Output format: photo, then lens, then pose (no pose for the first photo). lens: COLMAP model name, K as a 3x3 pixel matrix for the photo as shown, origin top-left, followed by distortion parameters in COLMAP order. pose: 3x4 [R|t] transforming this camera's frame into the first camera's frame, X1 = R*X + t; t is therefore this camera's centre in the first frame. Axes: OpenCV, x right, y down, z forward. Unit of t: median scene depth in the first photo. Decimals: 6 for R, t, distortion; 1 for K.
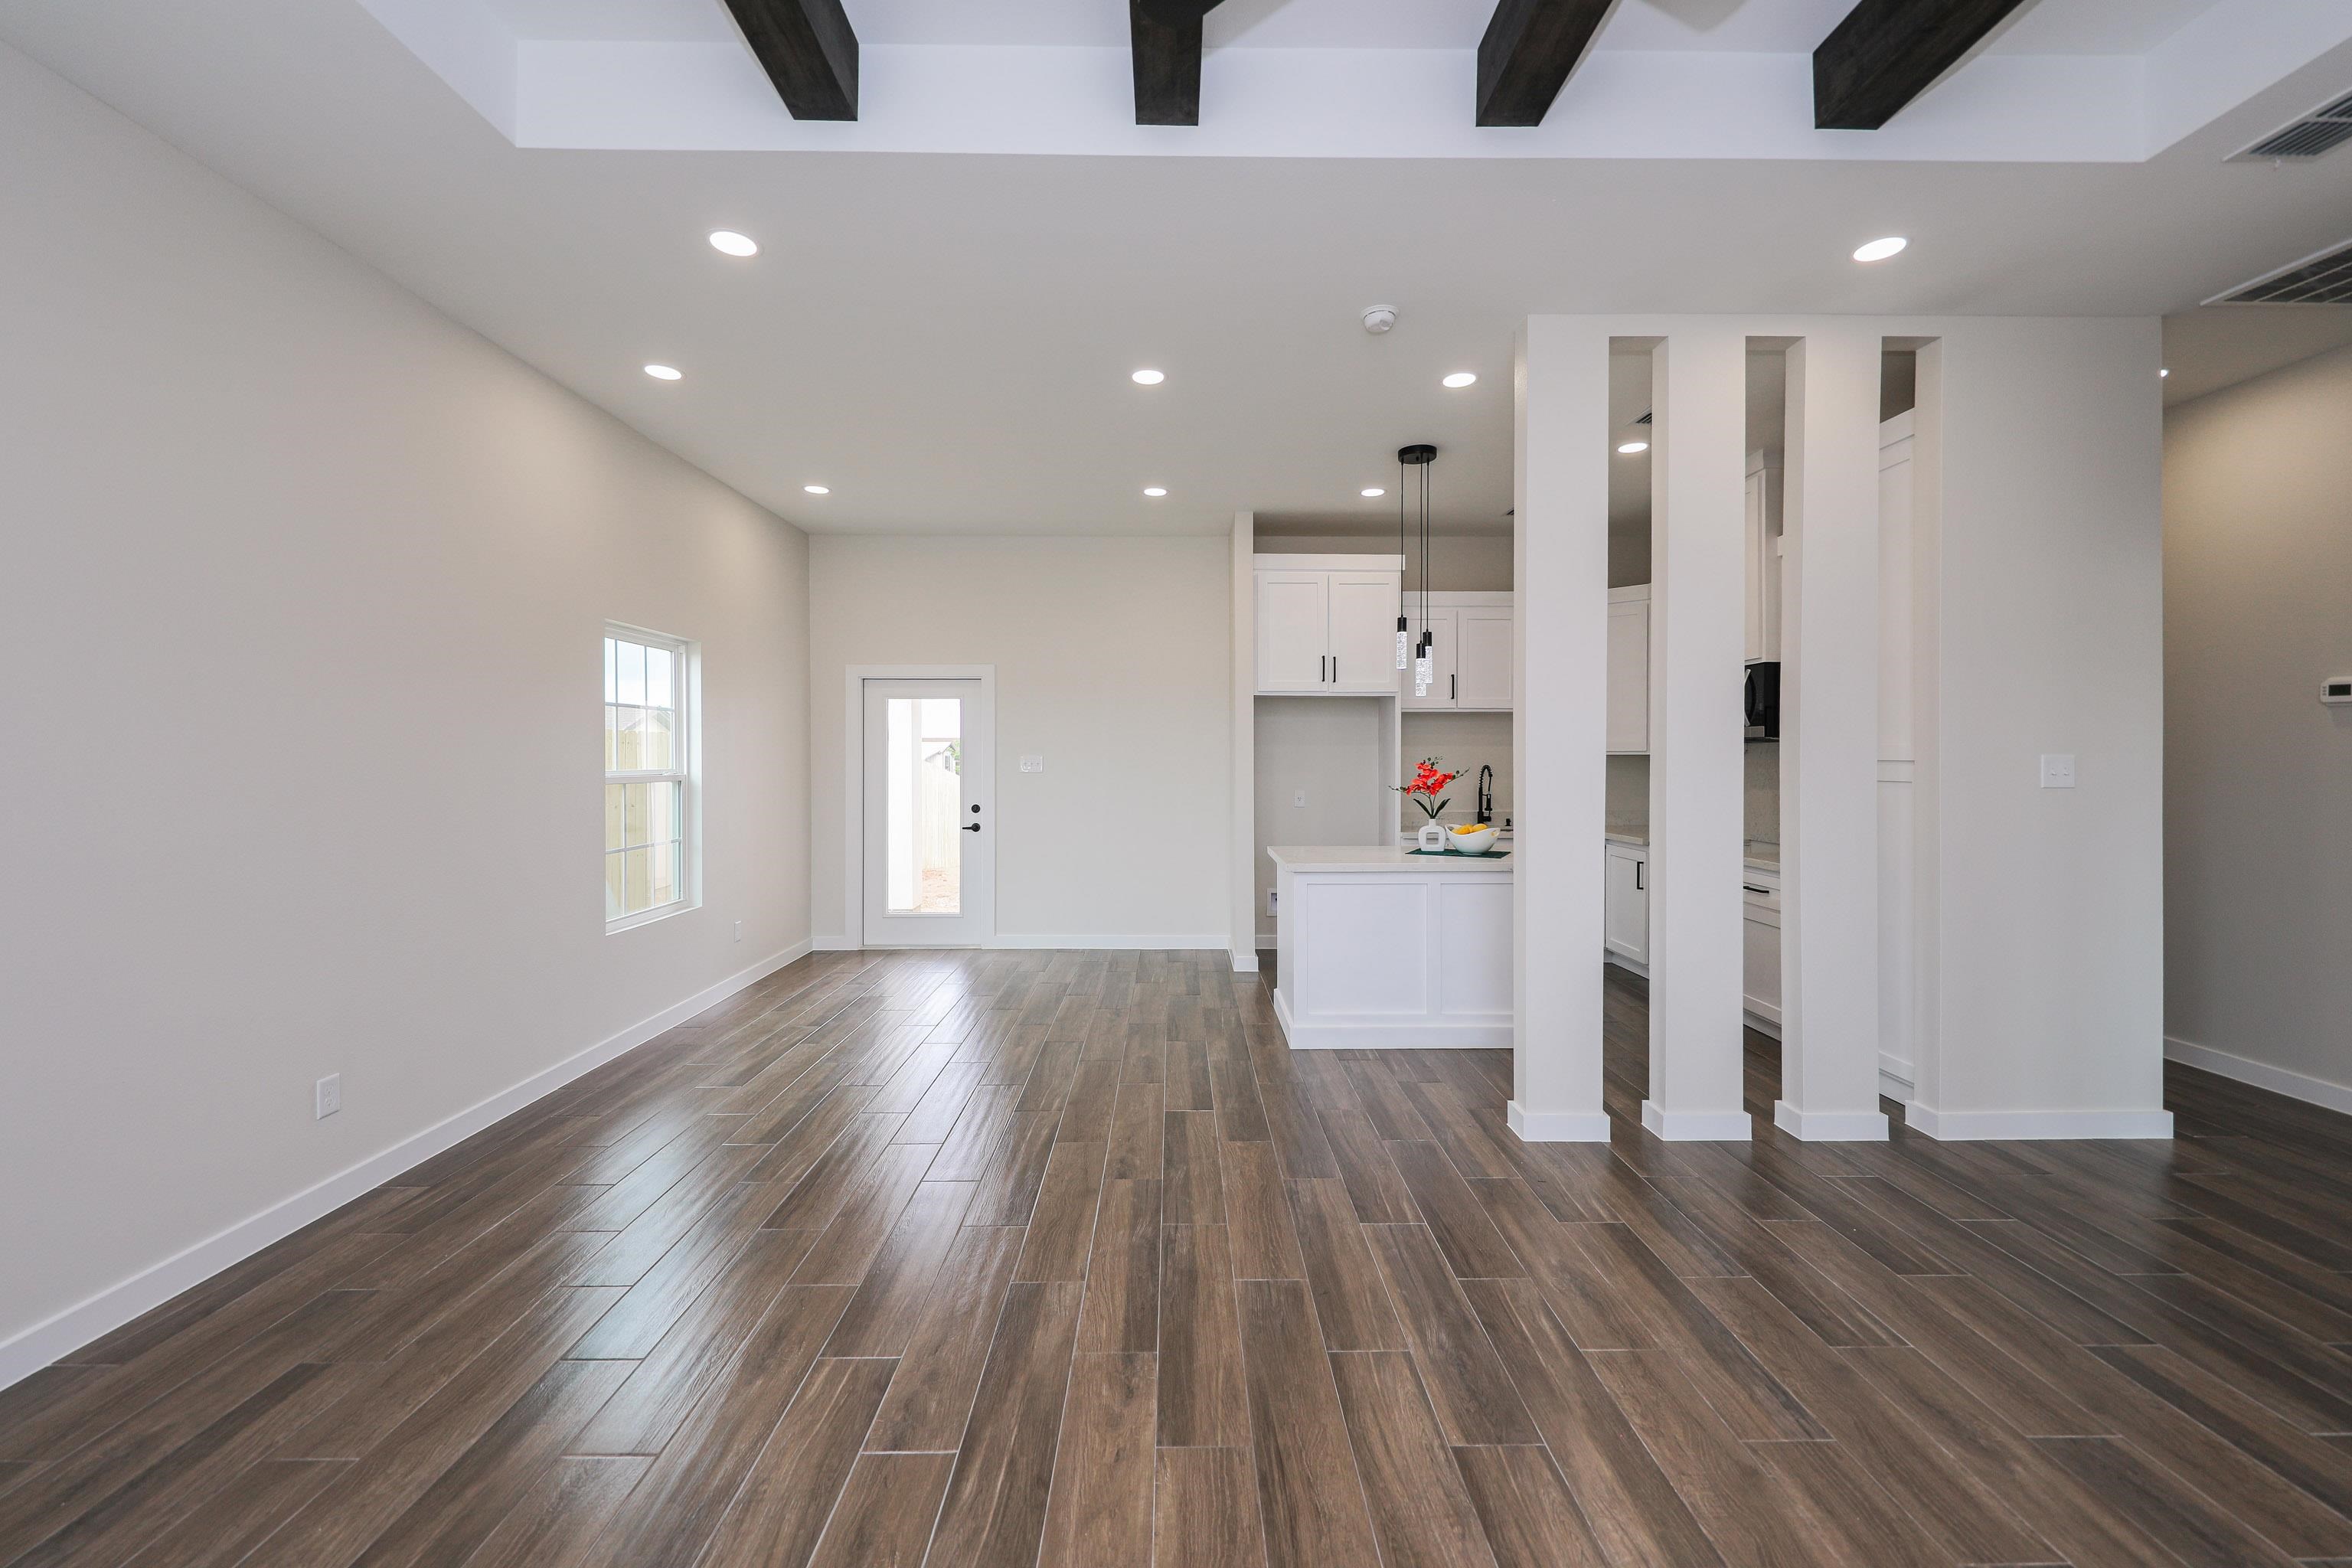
lens RADIAL K [[932.3, 0, 1179.4], [0, 932.3, 756.6], [0, 0, 1]] dist [-0.000288, -0.000287]
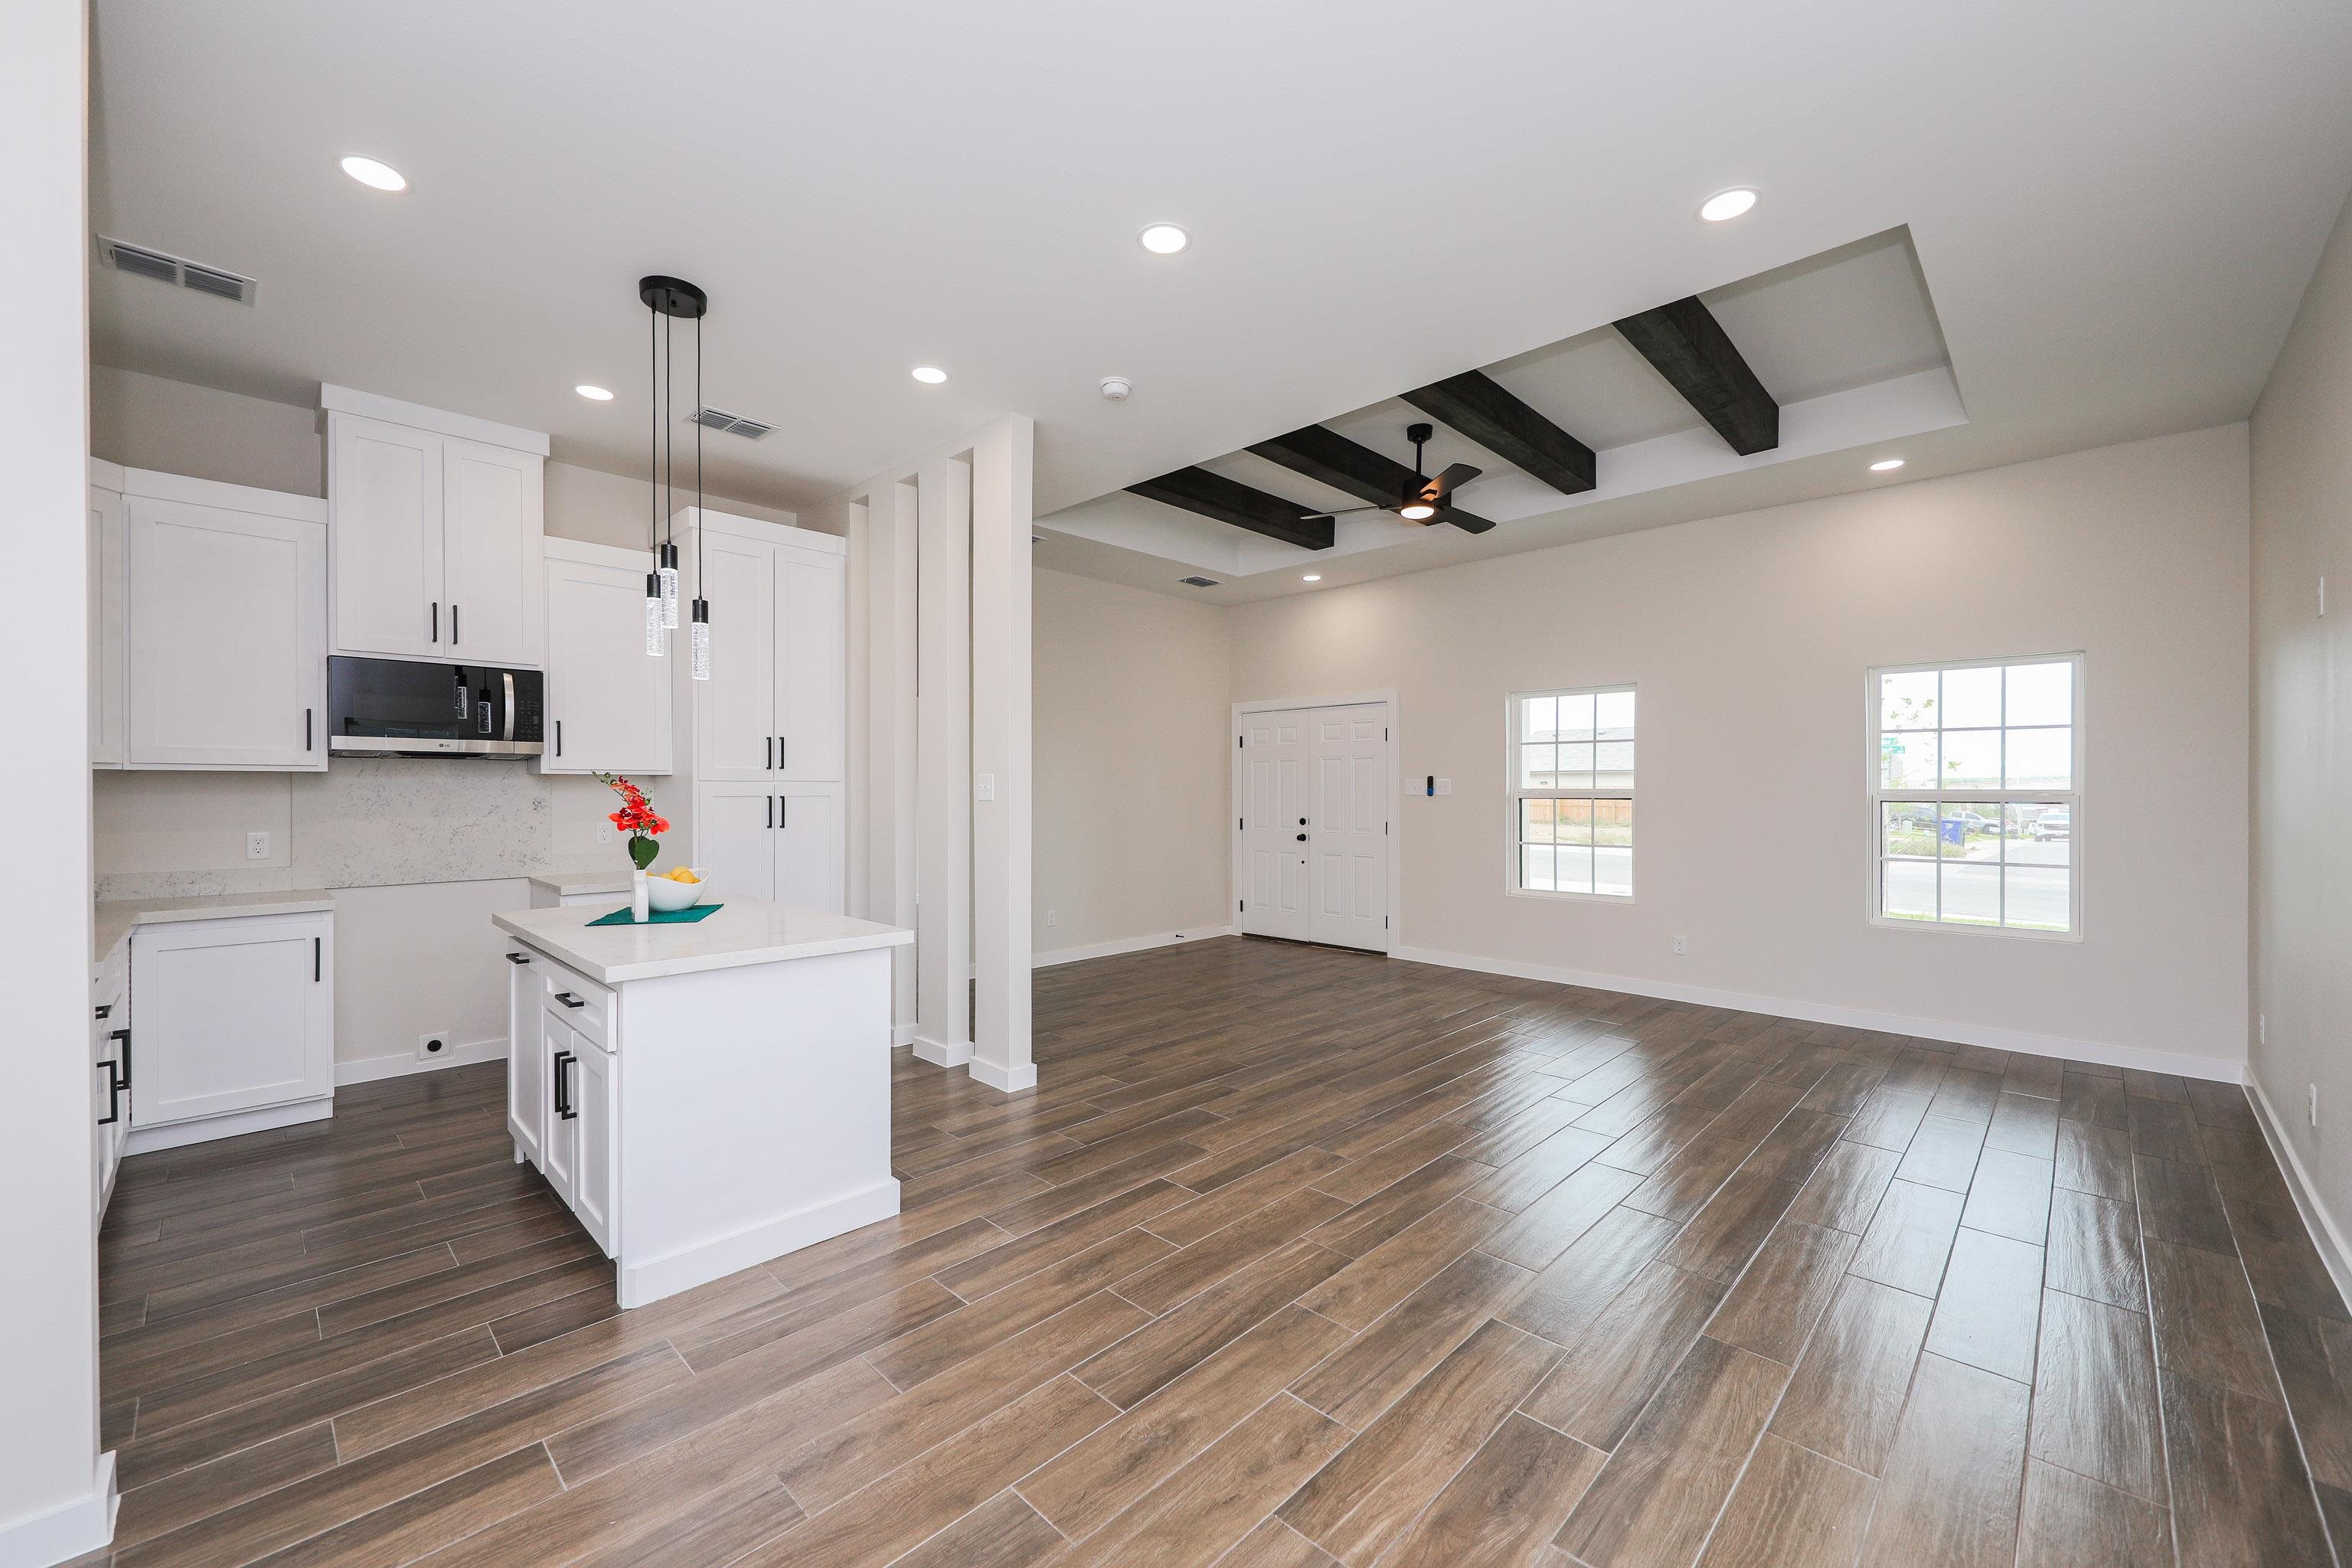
lens RADIAL K [[927.7, 0, 1181.3], [0, 927.7, 787.1], [0, 0, 1]] dist [0.004411, -0.000059]
pose [[-0.711844, 0.000754, 0.702337, -0.473911], [-0.000046, 0.999999, -0.001121, 0.012440], [-0.702337, -0.000830, -0.711844, 1.296054]]
